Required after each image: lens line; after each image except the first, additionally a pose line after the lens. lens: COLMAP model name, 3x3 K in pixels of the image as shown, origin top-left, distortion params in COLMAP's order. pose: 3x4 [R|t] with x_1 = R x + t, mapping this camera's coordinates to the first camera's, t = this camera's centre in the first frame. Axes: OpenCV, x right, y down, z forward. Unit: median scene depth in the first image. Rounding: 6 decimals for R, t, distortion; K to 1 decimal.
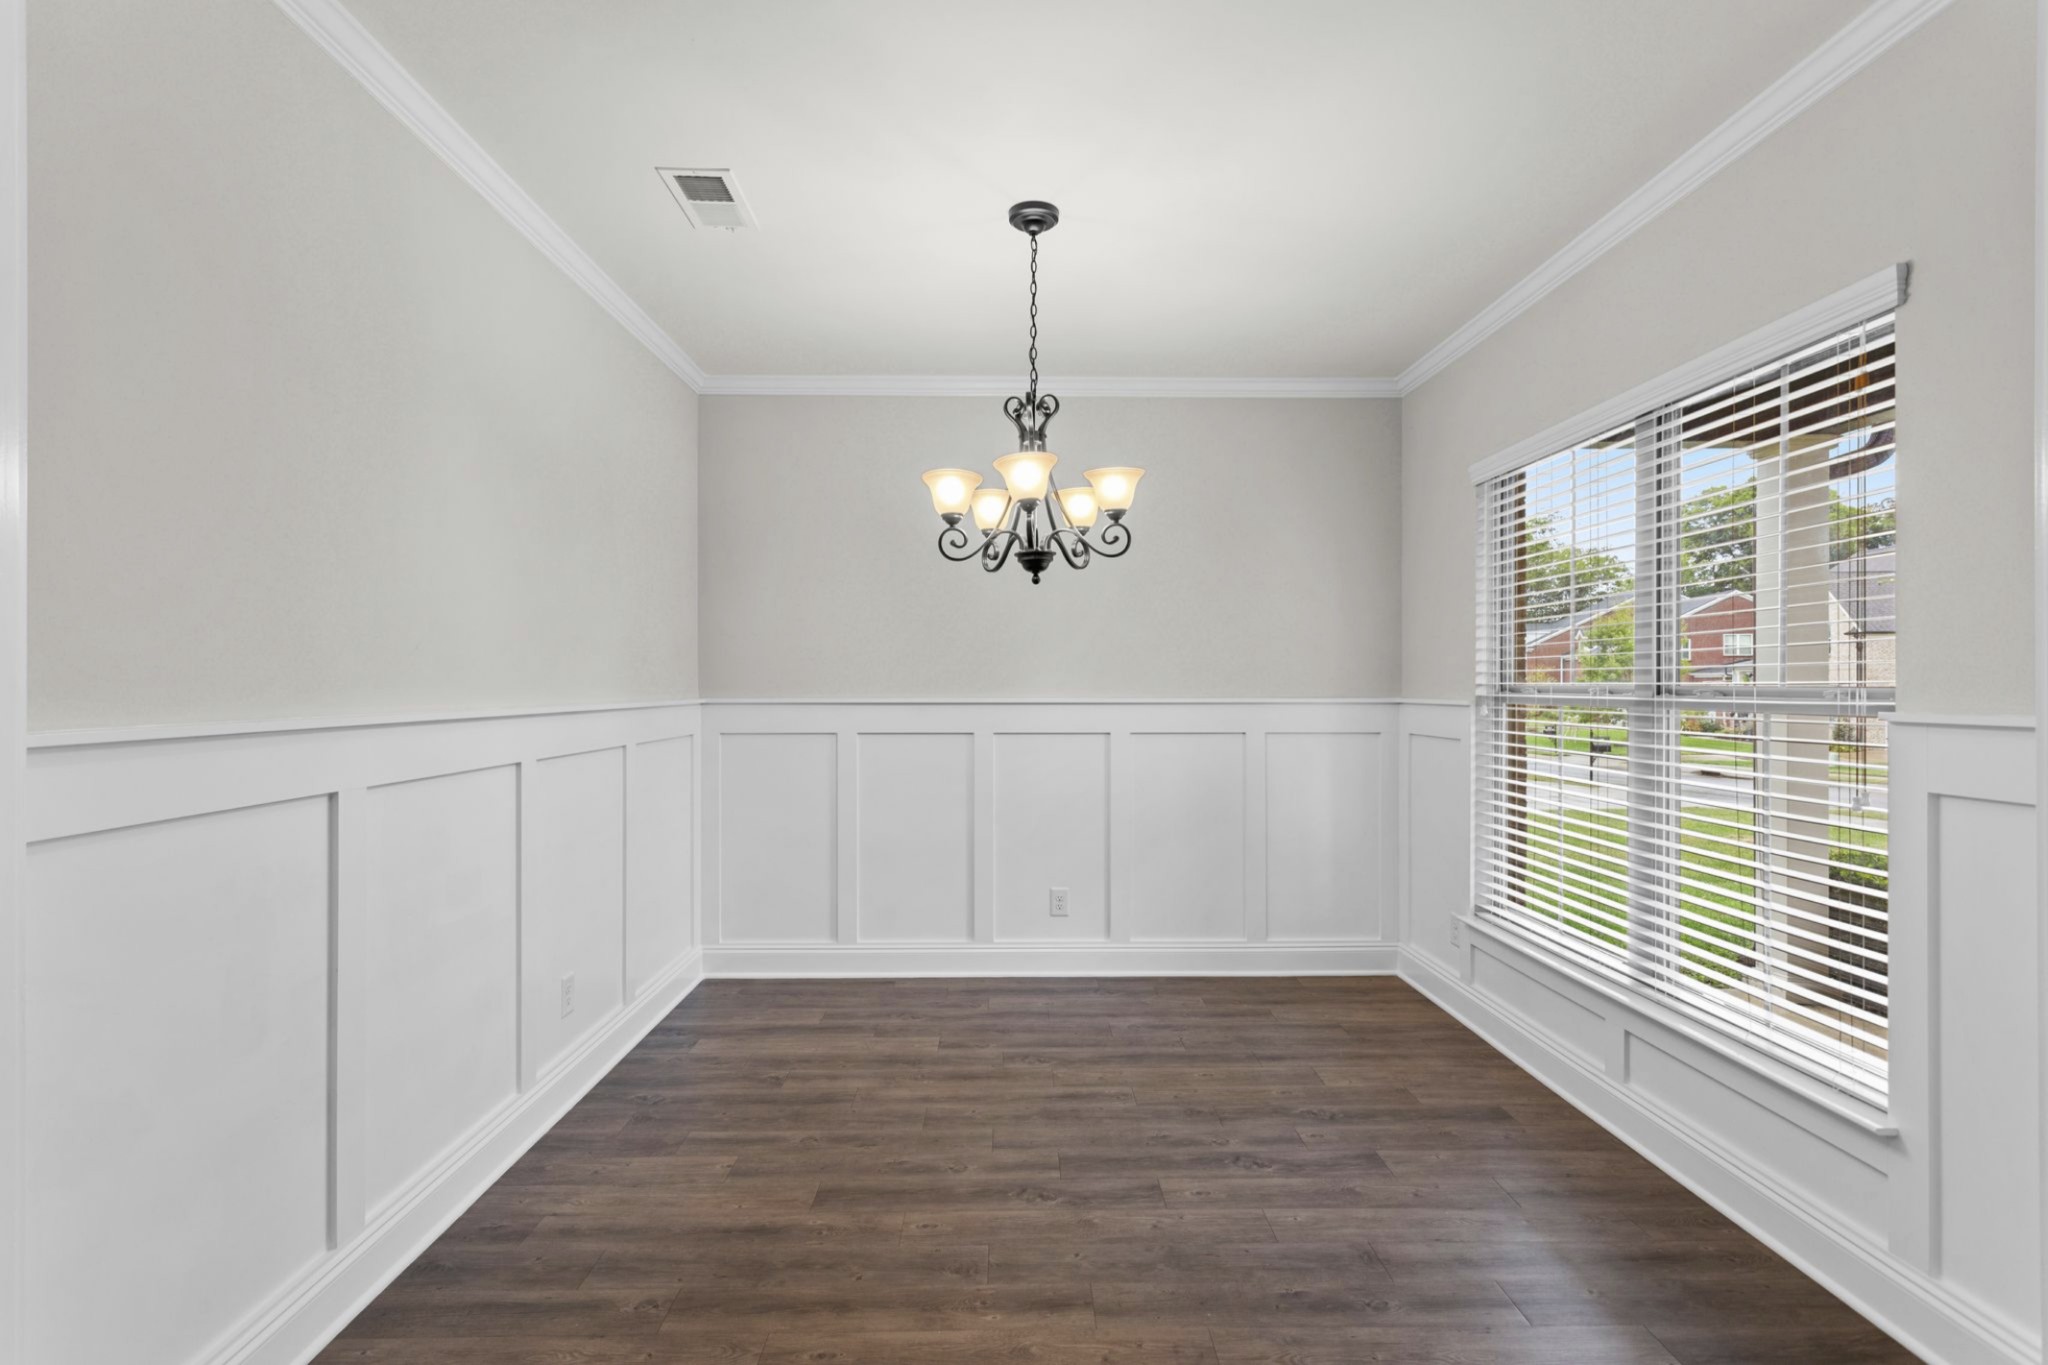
lens RADIAL K [[967.4, 0, 1015.3], [0, 967.4, 691.2], [0, 0, 1]] dist [0.002817, 0.001606]
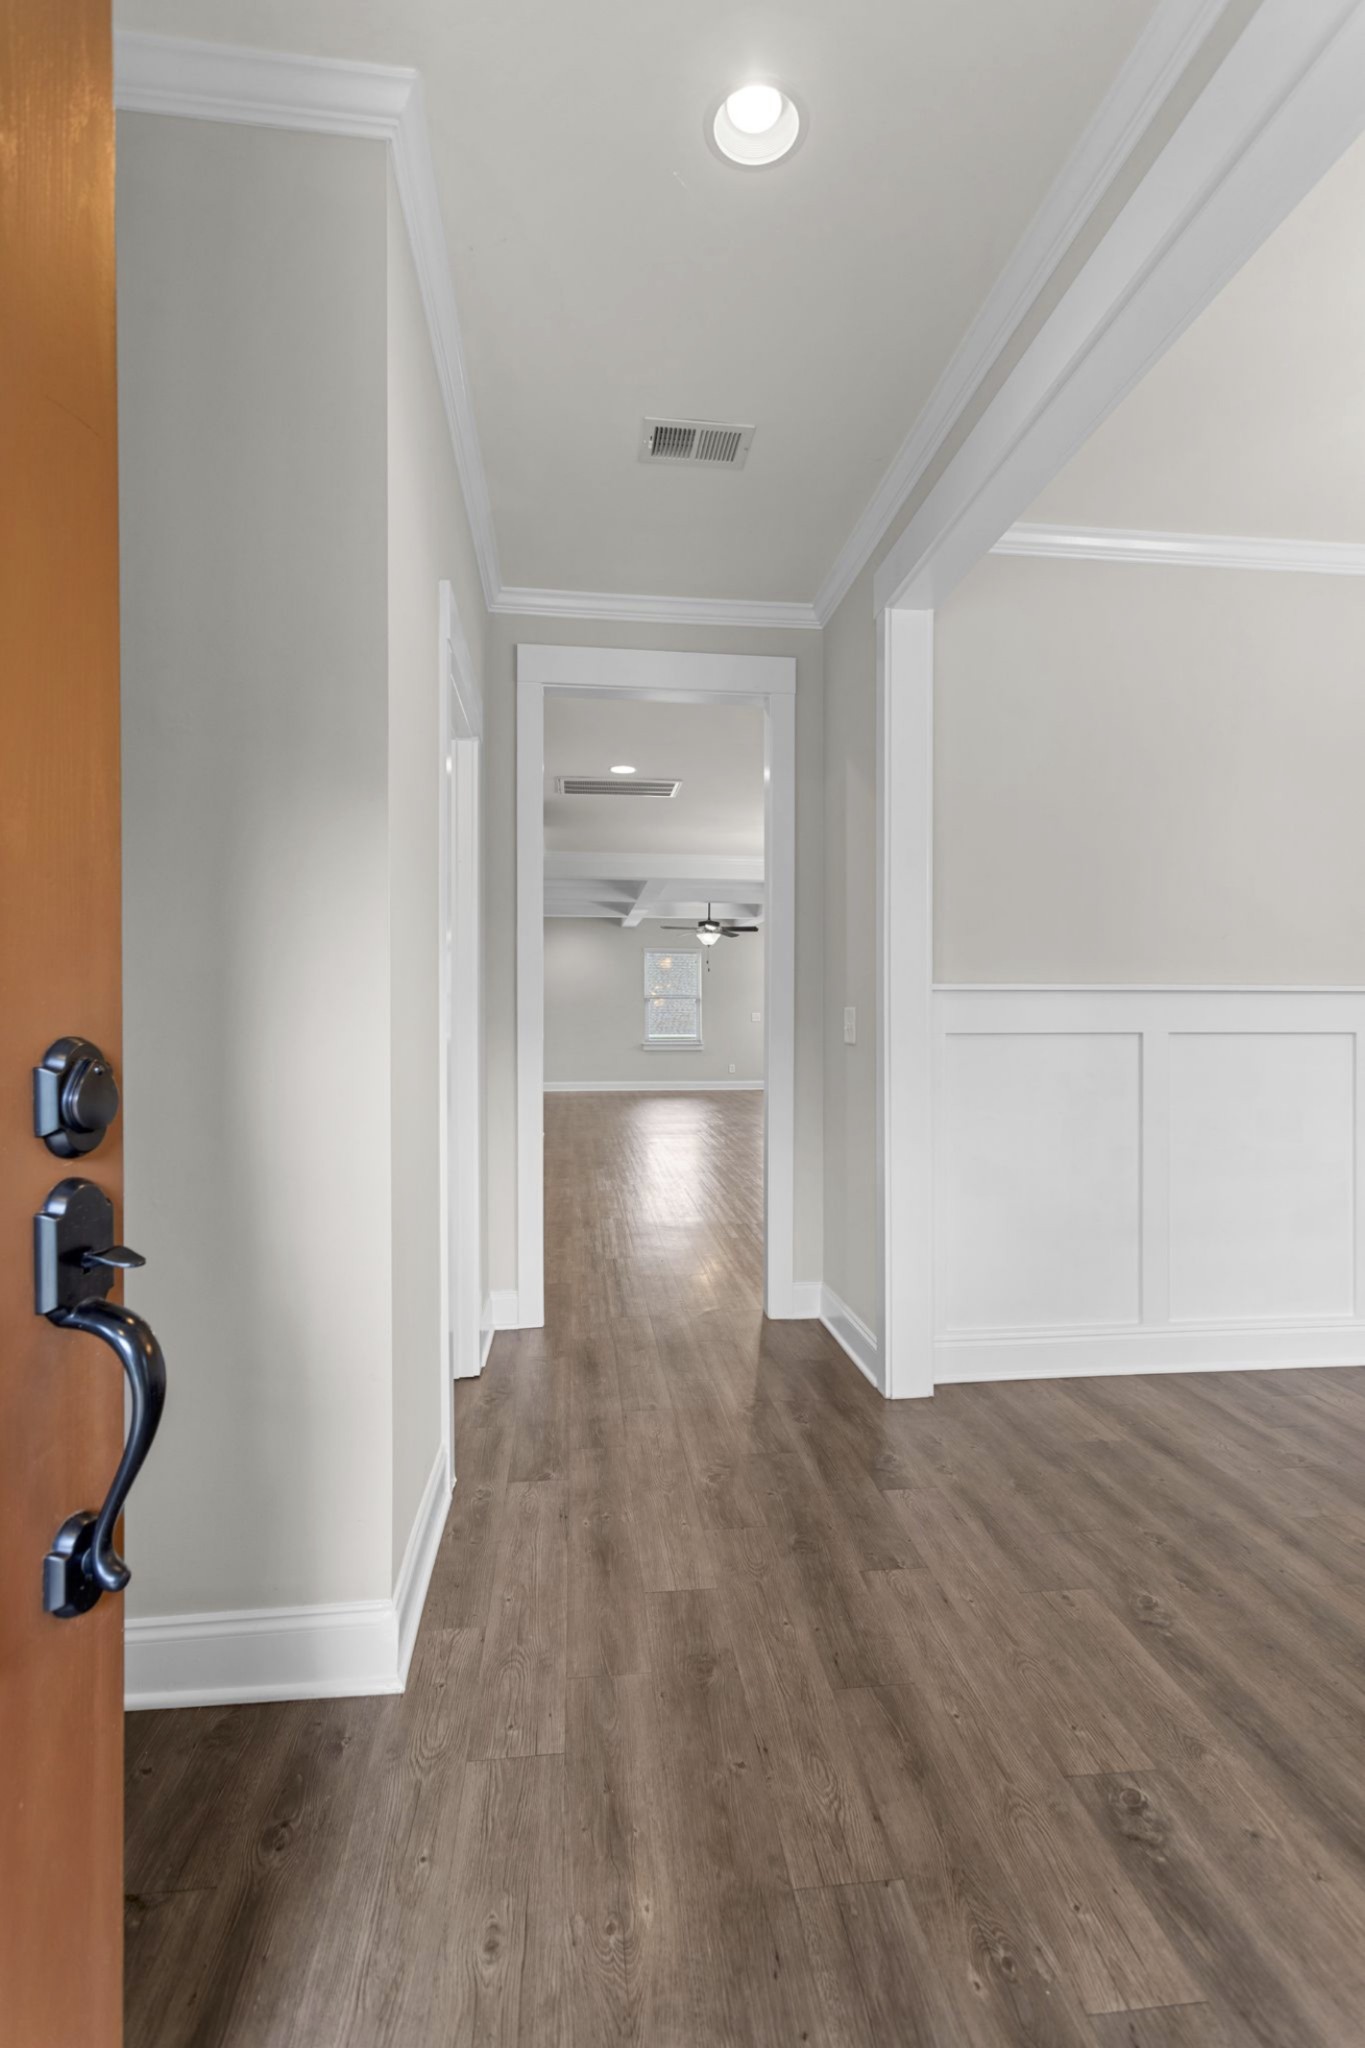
lens RADIAL K [[967.4, 0, 677.9], [0, 967.4, 1017.7], [0, 0, 1]] dist [0.002817, 0.001606]
pose [[0.101156, 0.011318, -0.994806, 0.746111], [-0.003107, 0.999934, 0.011061, 0.062180], [0.994866, 0.001972, 0.101185, 0.089553]]
